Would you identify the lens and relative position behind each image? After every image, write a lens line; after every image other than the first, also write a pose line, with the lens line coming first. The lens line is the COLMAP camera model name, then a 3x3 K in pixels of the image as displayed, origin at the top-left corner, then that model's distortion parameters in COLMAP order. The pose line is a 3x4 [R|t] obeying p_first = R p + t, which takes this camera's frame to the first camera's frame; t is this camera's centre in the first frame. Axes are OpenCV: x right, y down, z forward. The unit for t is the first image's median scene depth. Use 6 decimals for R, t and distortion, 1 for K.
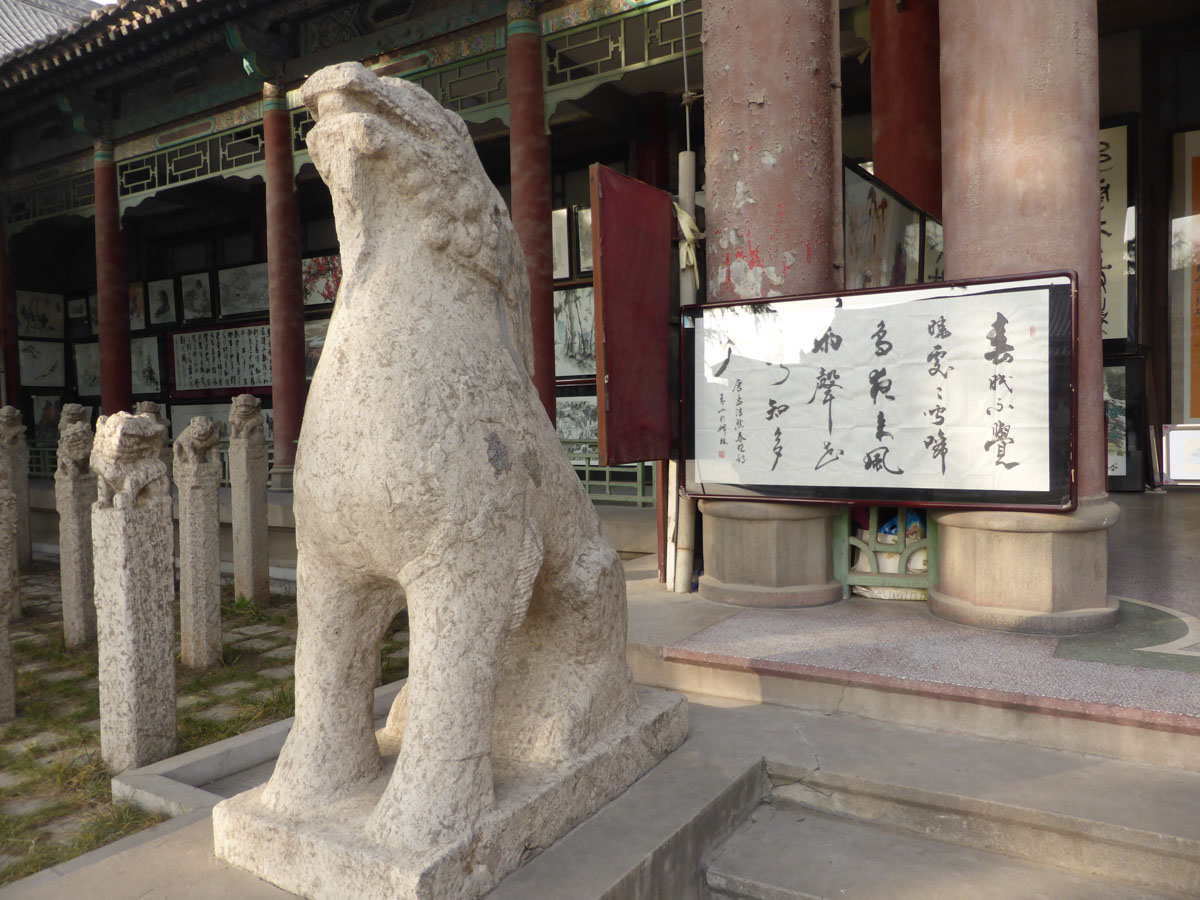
lens RADIAL K [[894.3, 0, 606.5], [0, 894.3, 456.1], [0, 0, 1]] dist [-0.027317, 0.000280]
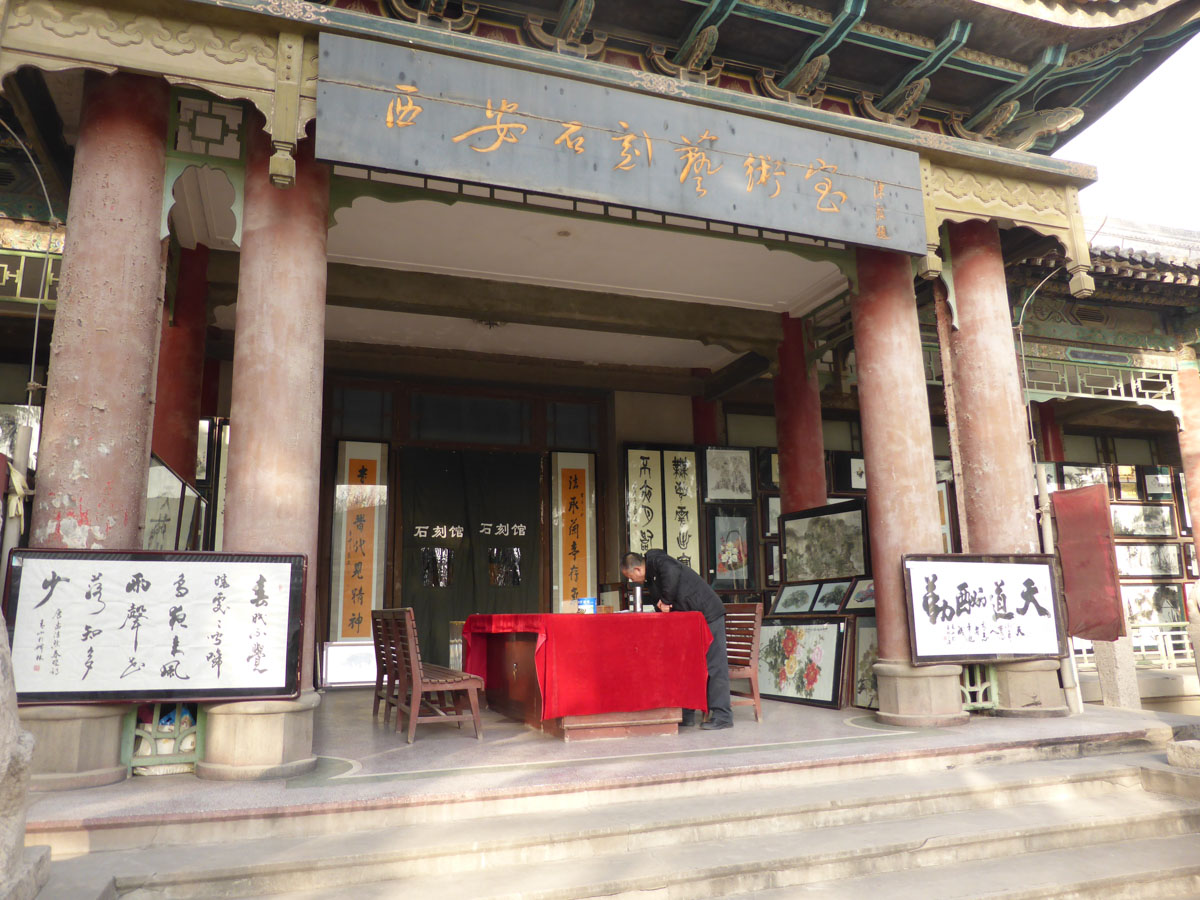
lens RADIAL K [[848.0, 0, 586.2], [0, 848.0, 467.0], [0, 0, 1]] dist [-0.002018, -0.030694]
pose [[0.640232, 0.153703, 0.752648, -0.223449], [0.026503, 0.974775, -0.221610, 0.003505], [-0.767724, 0.161829, 0.620009, -0.269003]]
